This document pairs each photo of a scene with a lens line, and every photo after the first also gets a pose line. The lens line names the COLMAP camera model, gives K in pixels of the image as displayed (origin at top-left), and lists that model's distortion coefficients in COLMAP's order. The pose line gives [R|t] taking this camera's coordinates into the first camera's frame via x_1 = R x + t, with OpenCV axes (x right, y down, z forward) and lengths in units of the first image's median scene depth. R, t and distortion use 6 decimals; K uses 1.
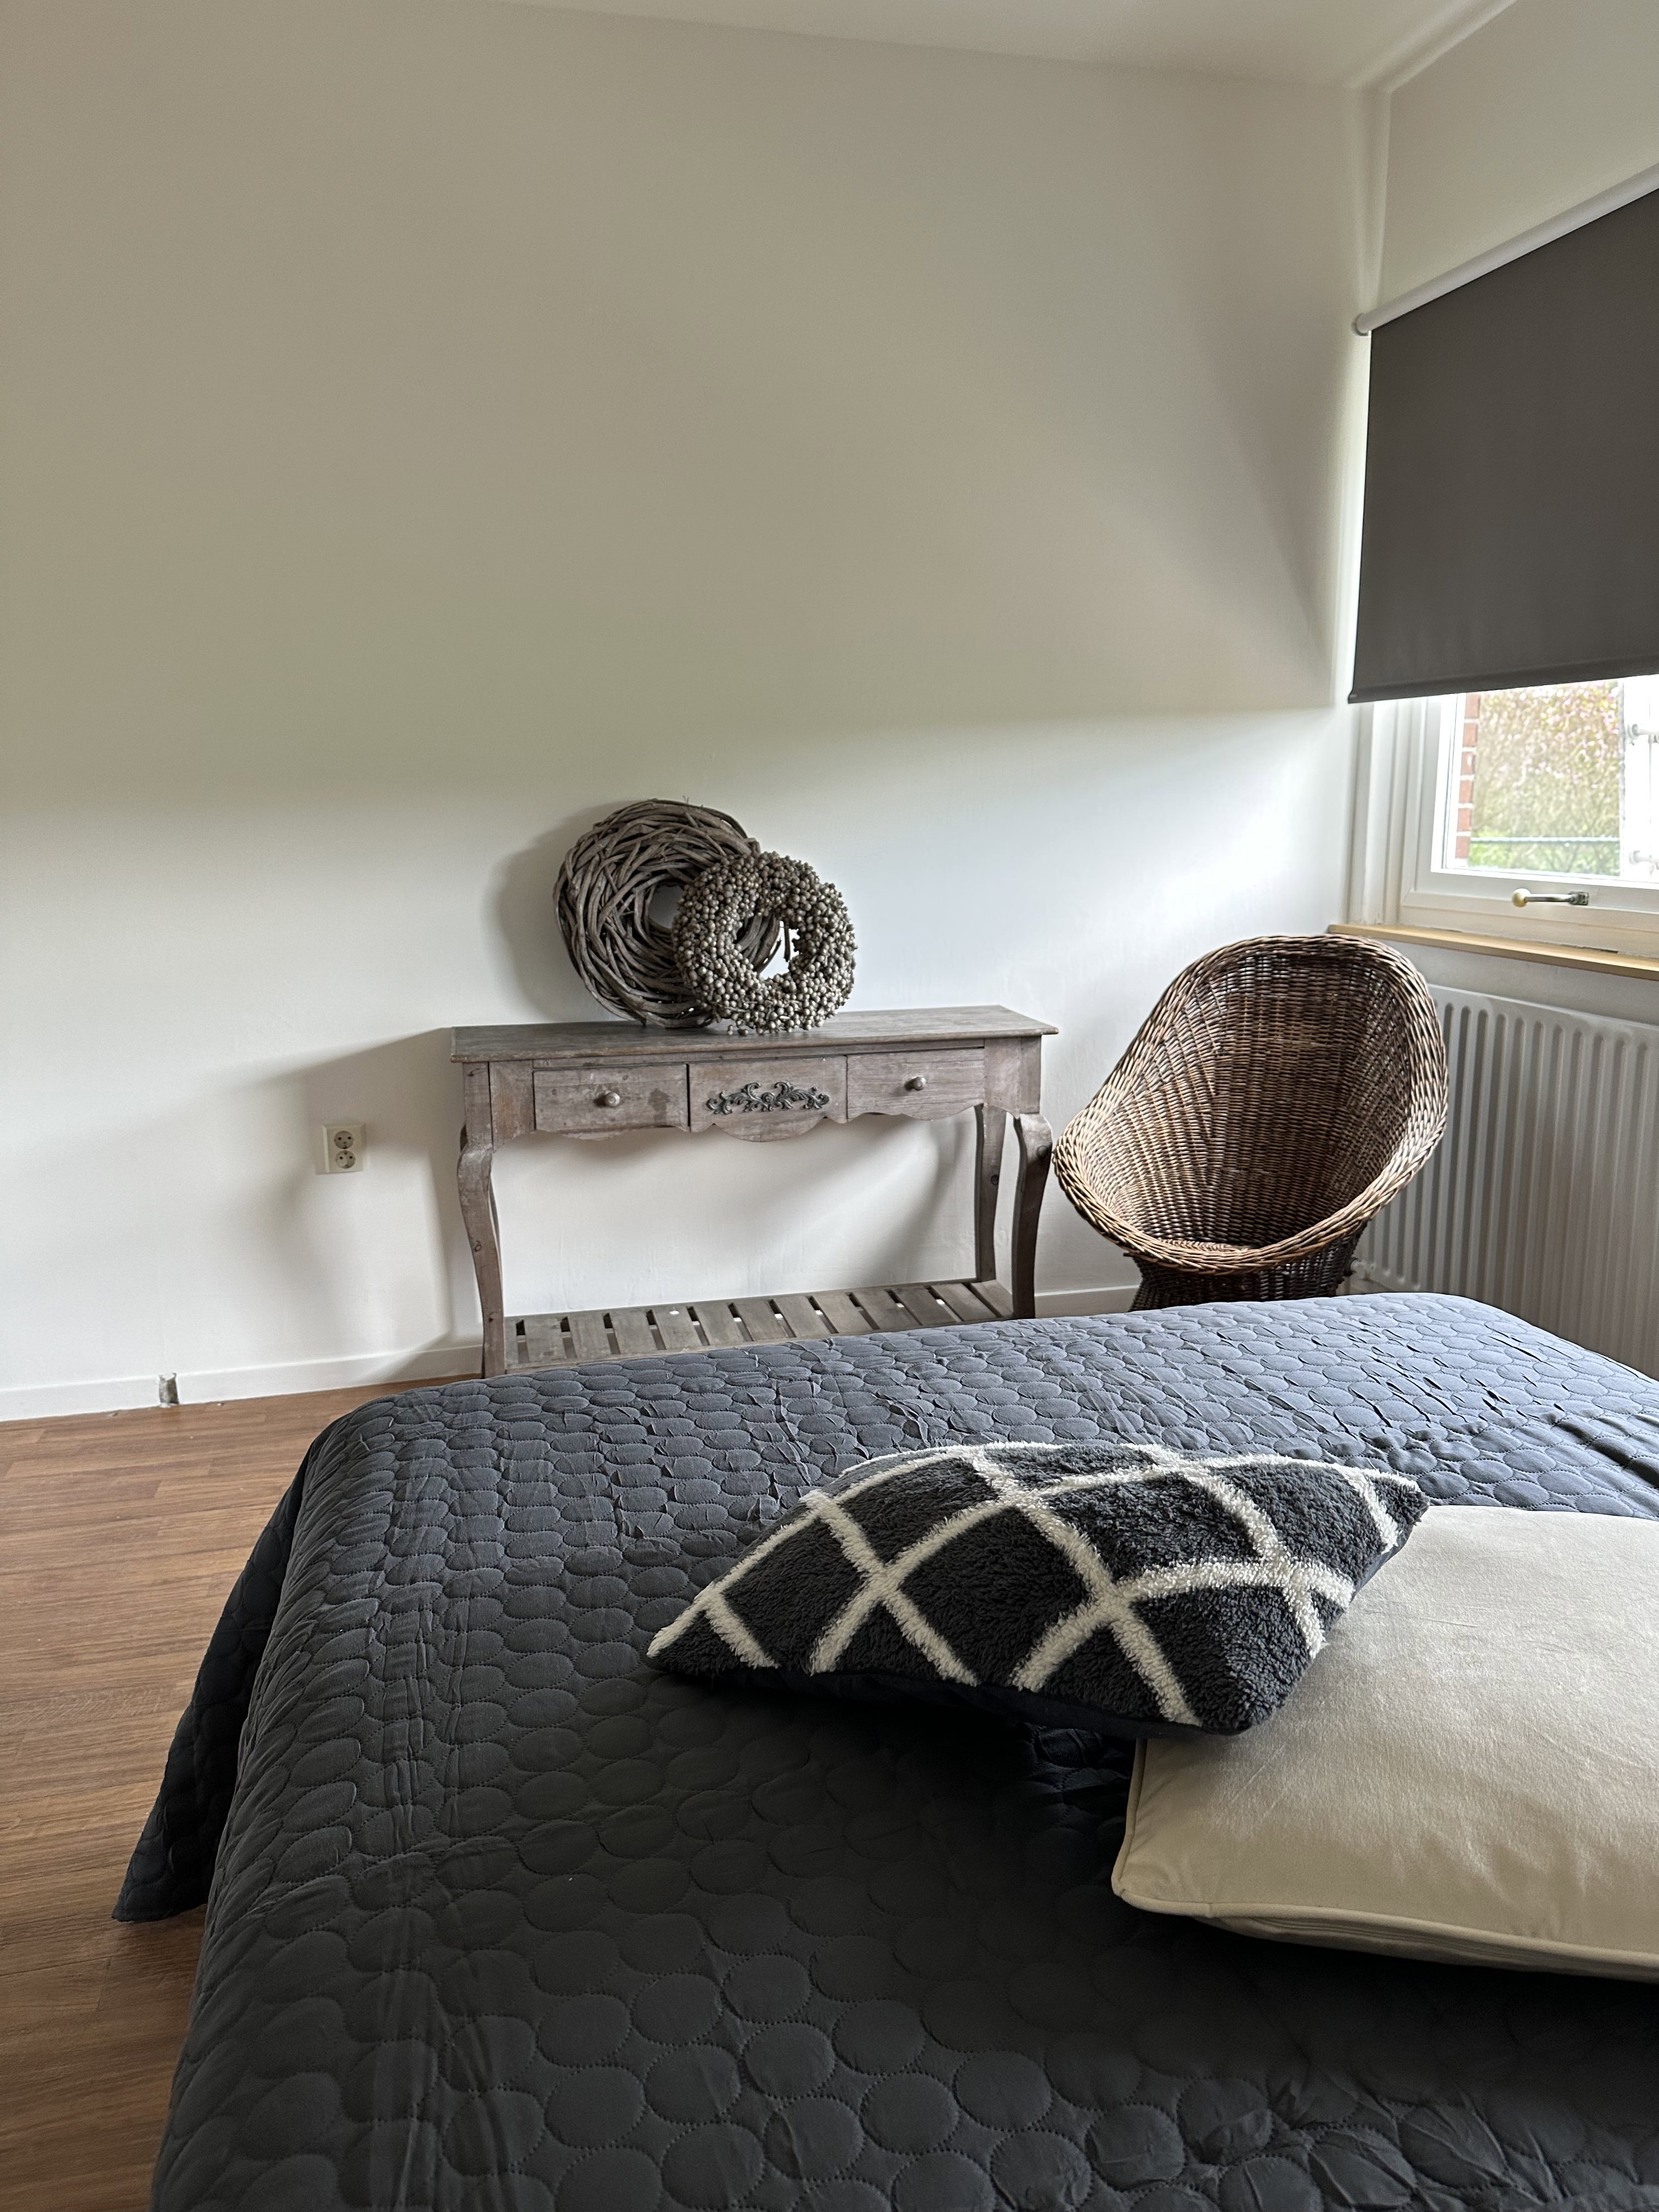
lens RADIAL K [[1541.0, 0, 829.5], [0, 1541.0, 1106.0], [0, 0, 1]] dist [0.155748, -0.344536]
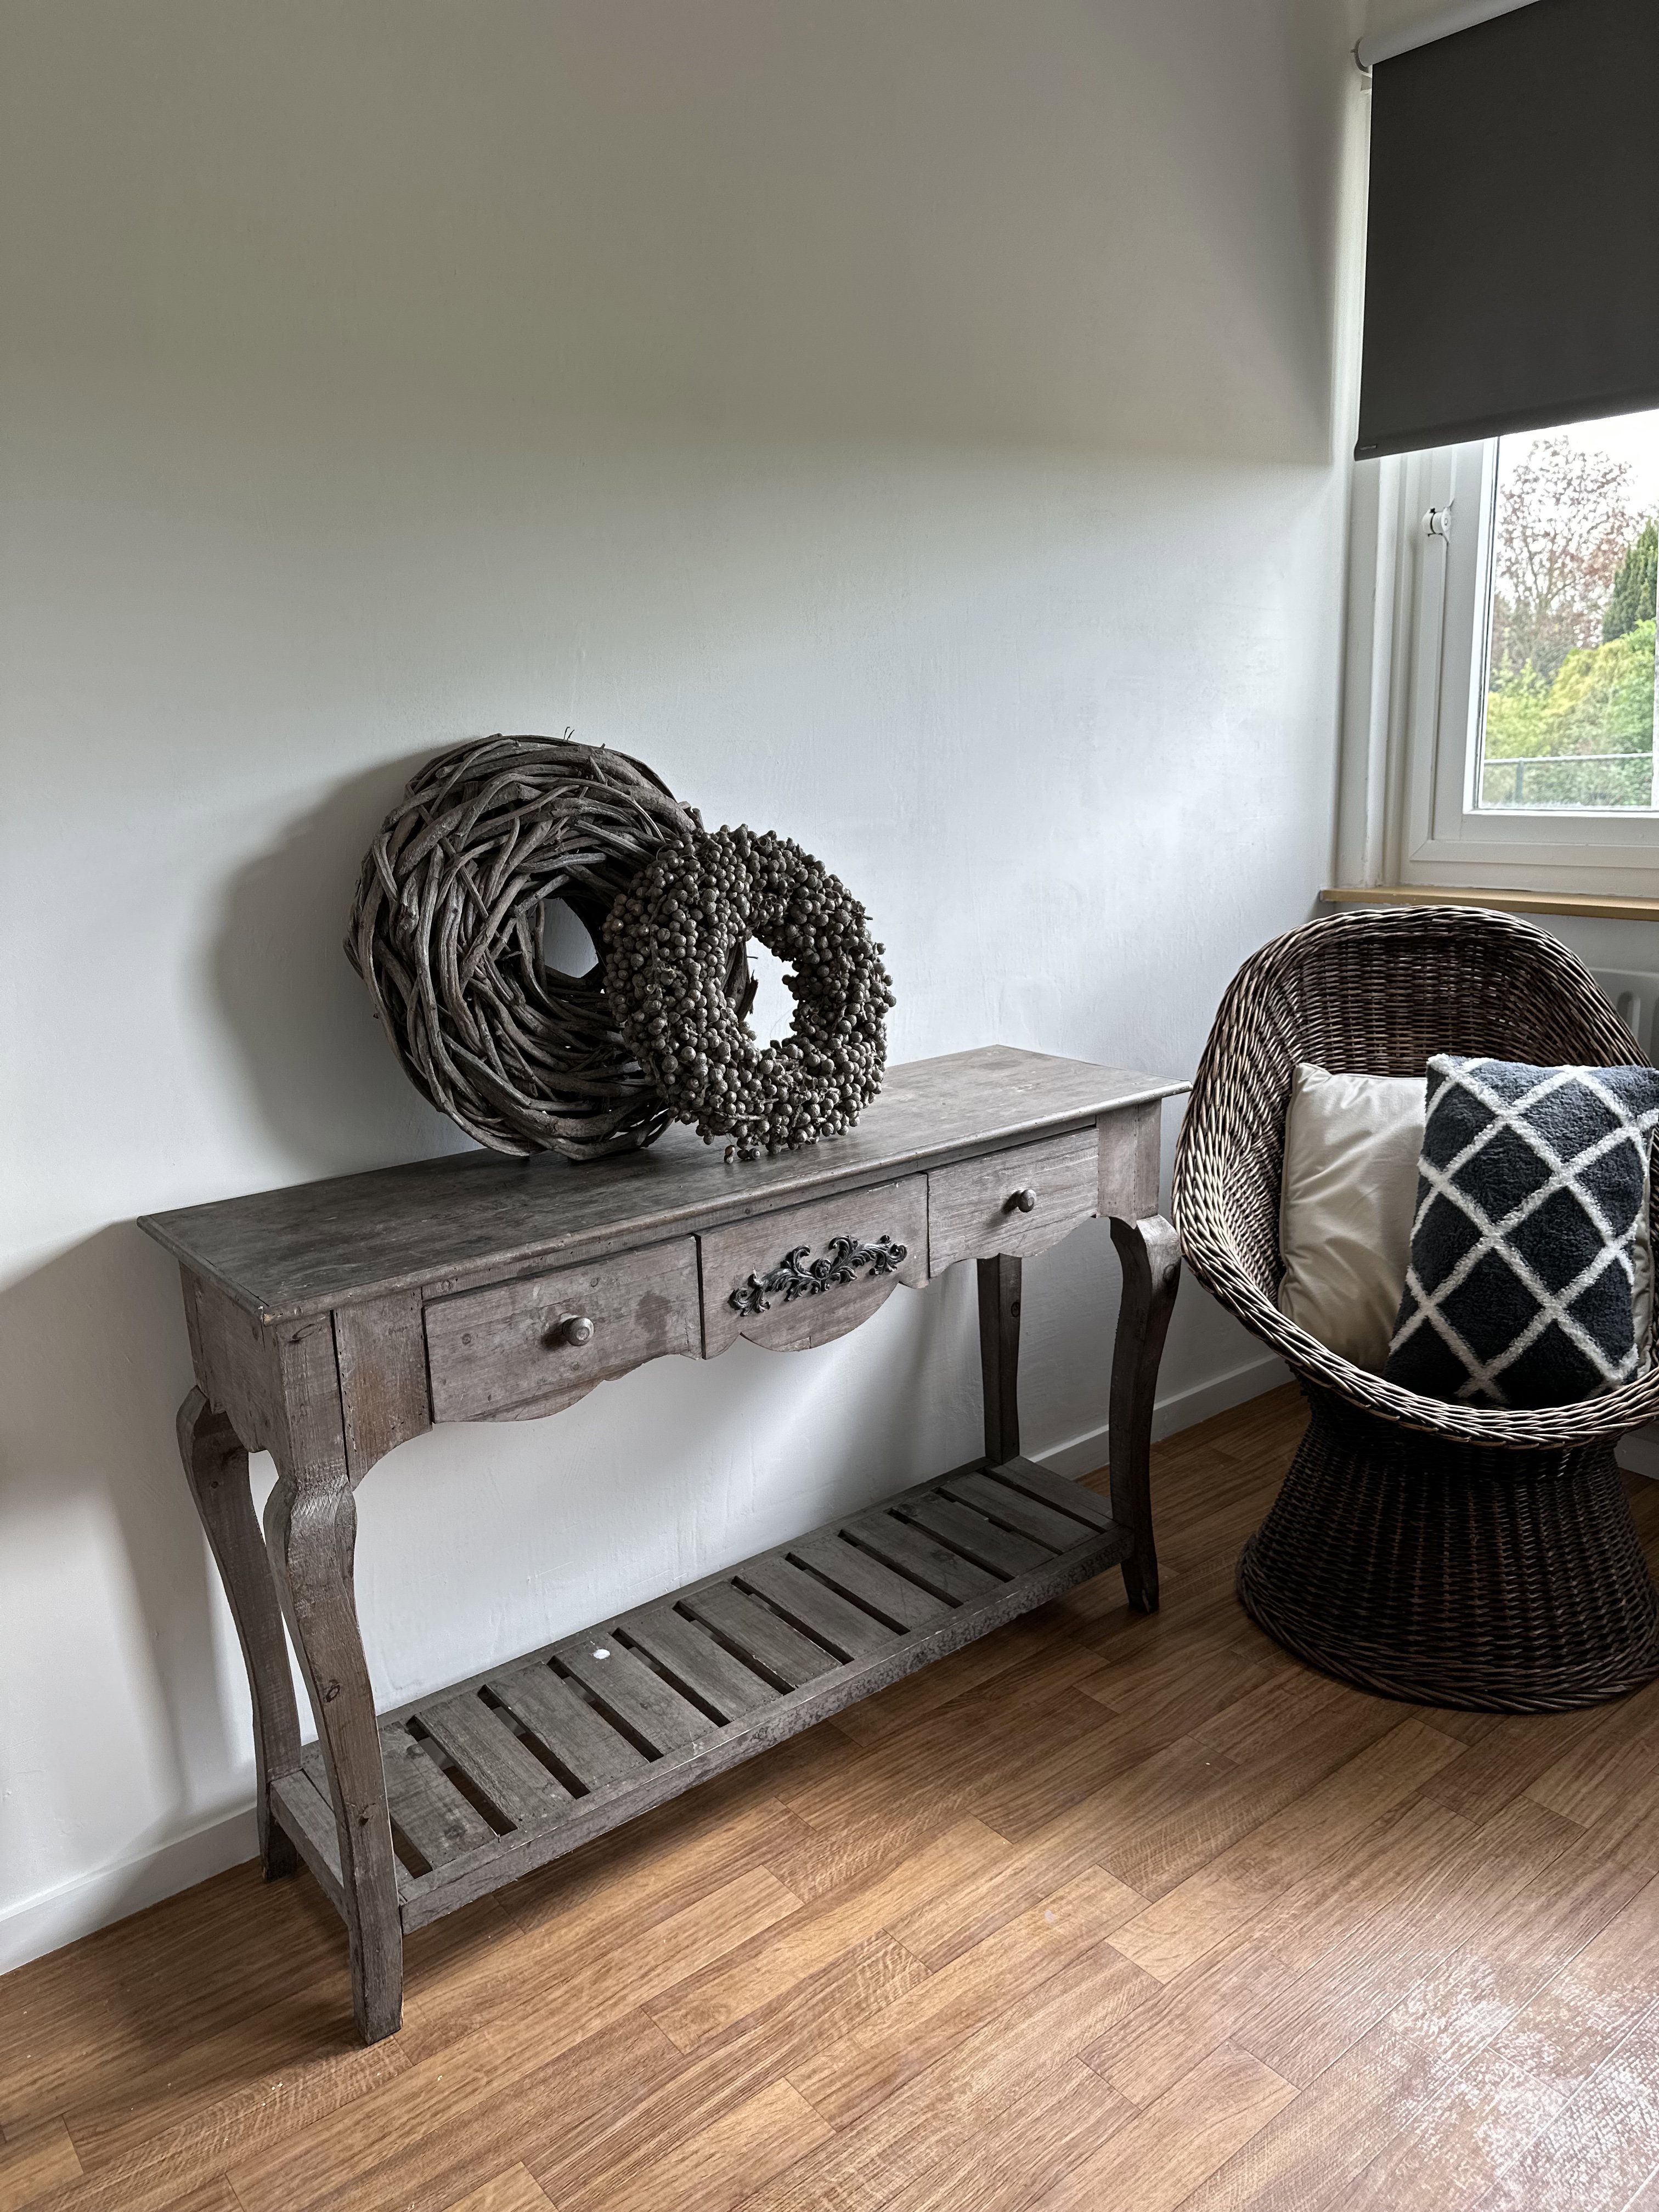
lens RADIAL K [[1541.0, 0, 829.5], [0, 1541.0, 1106.0], [0, 0, 1]] dist [0.155748, -0.344536]
pose [[0.905997, -0.118619, 0.406324, -0.251223], [0.109704, 0.992933, 0.045258, -0.086526], [-0.408821, 0.003572, 0.912608, 0.483858]]
